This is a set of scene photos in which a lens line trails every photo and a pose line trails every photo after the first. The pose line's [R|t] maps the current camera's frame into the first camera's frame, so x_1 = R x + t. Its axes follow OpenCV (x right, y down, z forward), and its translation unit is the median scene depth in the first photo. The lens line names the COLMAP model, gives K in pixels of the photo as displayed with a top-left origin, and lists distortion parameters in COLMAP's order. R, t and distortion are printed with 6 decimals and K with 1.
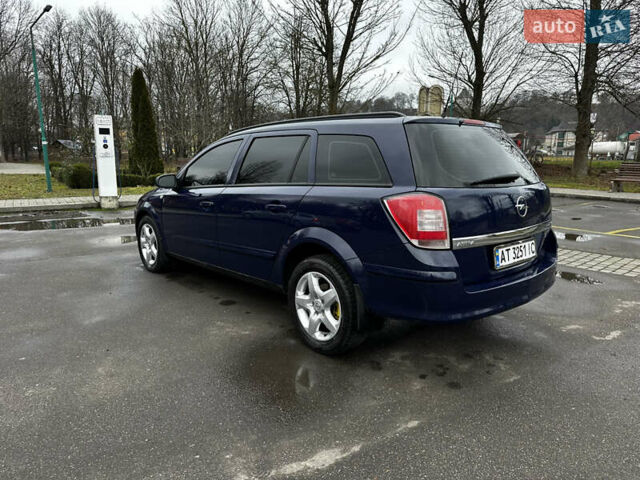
lens RADIAL K [[459.4, 0, 320.0], [0, 459.4, 240.0], [0, 0, 1]] dist [0.053622, -0.071692]
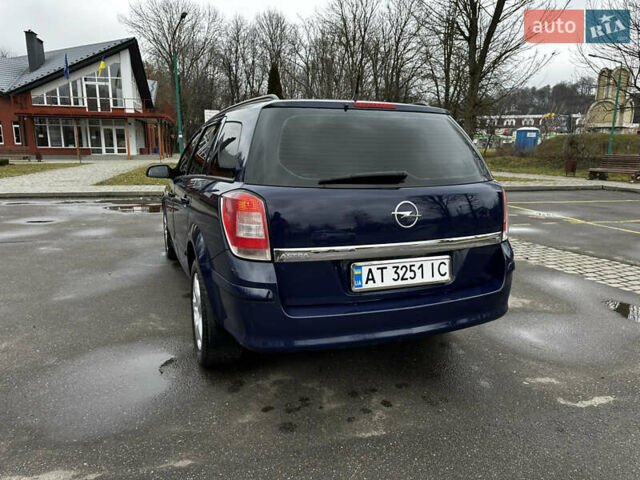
lens RADIAL K [[459.4, 0, 320.0], [0, 459.4, 240.0], [0, 0, 1]] dist [0.053622, -0.071692]
pose [[0.940084, 0.071392, -0.333384, 0.046218], [-0.066617, 0.997446, 0.025747, -0.003251], [0.334371, -0.001995, 0.942439, 0.019118]]
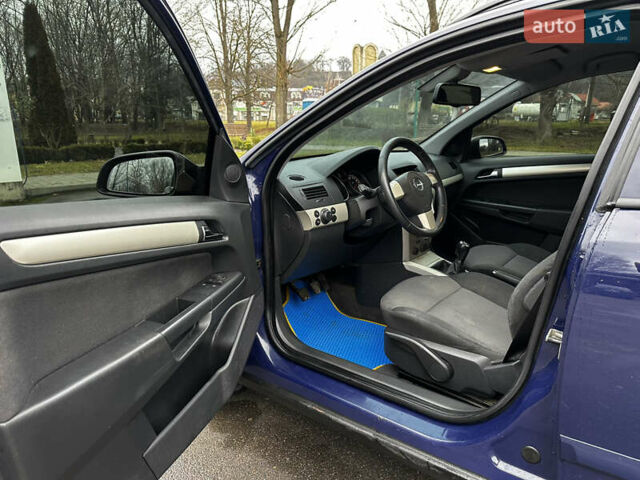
lens RADIAL K [[458.5, 0, 320.0], [0, 458.5, 240.0], [0, 0, 1]] dist [0.000924, -0.003204]
pose [[0.983262, -0.054674, 0.173801, -0.043832], [0.041856, 0.996185, 0.076577, -0.013698], [-0.177324, -0.068021, 0.981799, 0.088488]]
